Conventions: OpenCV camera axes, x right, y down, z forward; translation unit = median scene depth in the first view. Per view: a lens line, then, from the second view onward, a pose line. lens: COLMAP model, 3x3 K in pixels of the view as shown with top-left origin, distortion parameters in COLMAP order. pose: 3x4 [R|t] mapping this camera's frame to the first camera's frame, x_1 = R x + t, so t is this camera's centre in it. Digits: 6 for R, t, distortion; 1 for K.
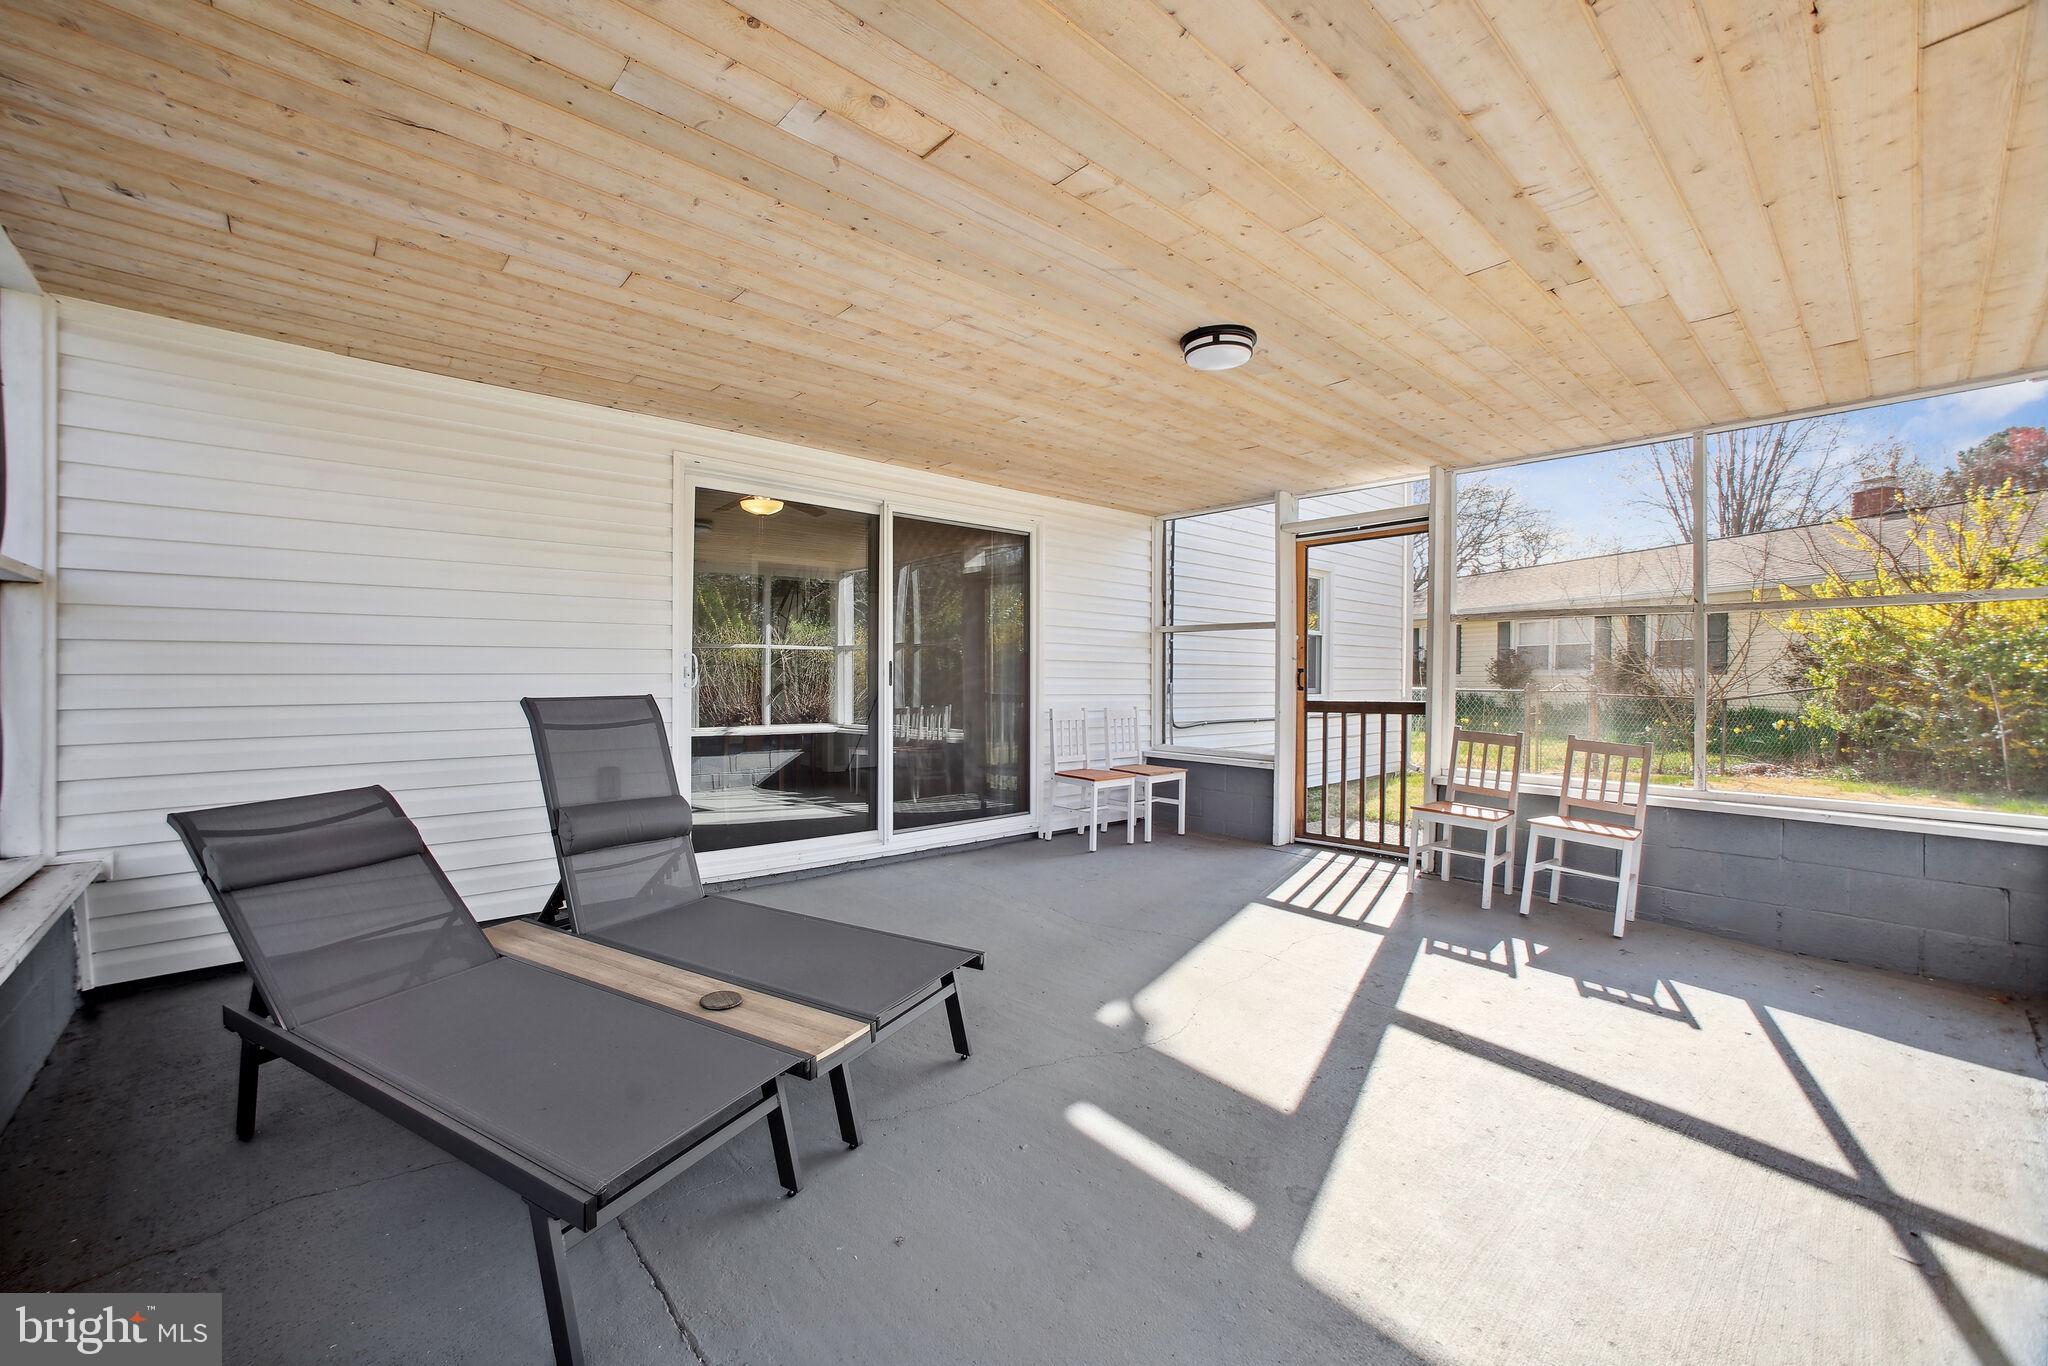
lens RADIAL K [[812.5, 0, 965.0], [0, 812.5, 646.2], [0, 0, 1]] dist [-0.051342, 0.016678]
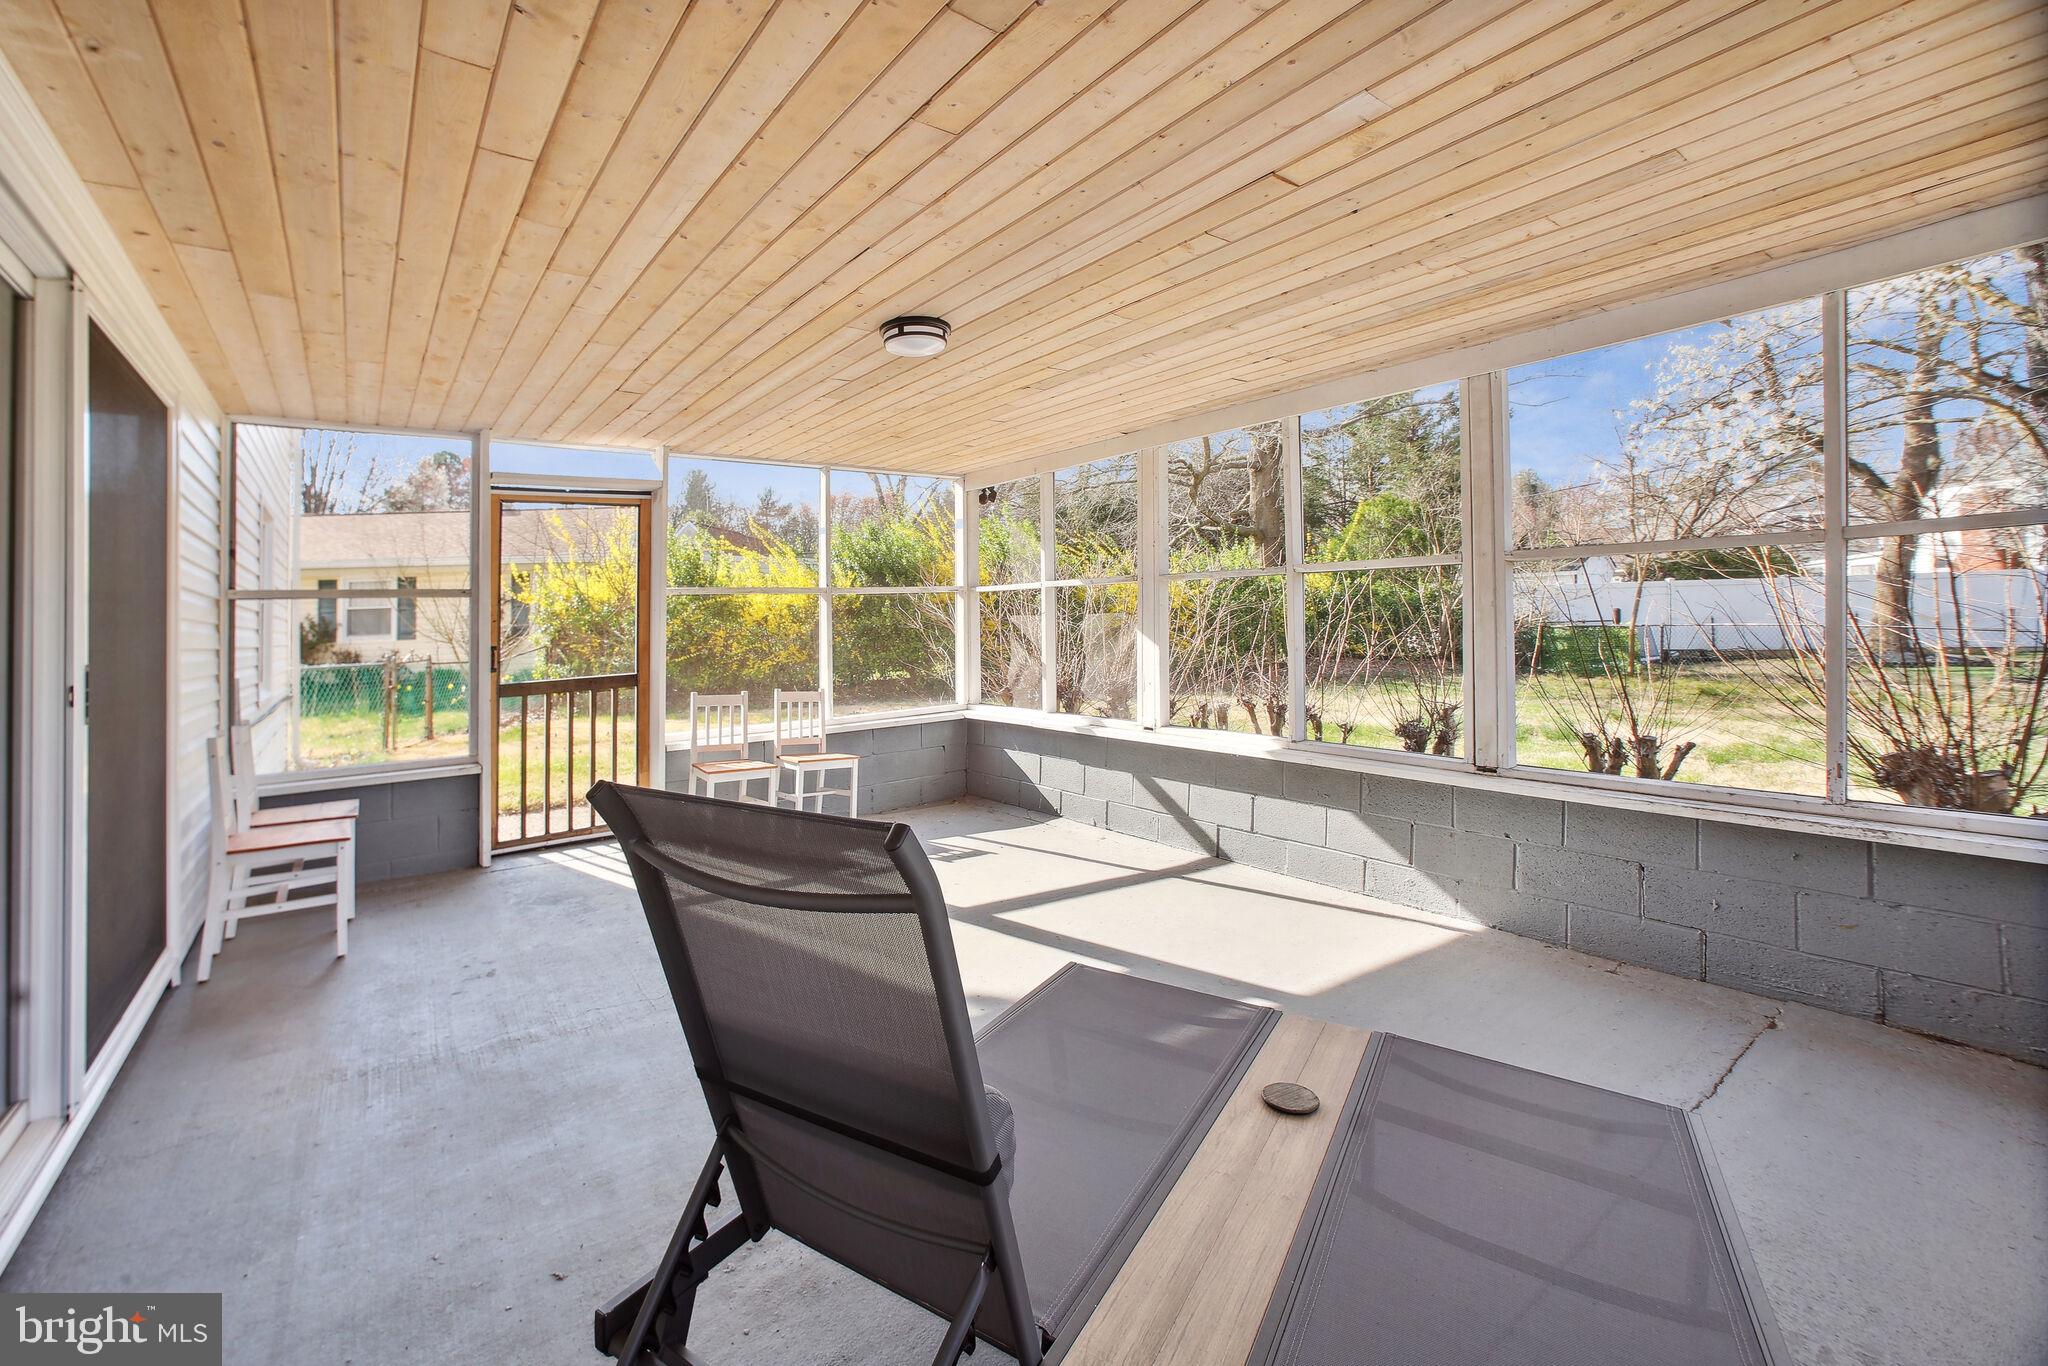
lens RADIAL K [[852.7, 0, 961.9], [0, 852.7, 621.8], [0, 0, 1]] dist [-0.037954, 0.014874]
pose [[0.078923, -0.008818, 0.996842, -0.775653], [-0.004214, 0.999949, 0.009179, -0.015016], [-0.996872, -0.004925, 0.078882, 0.863616]]
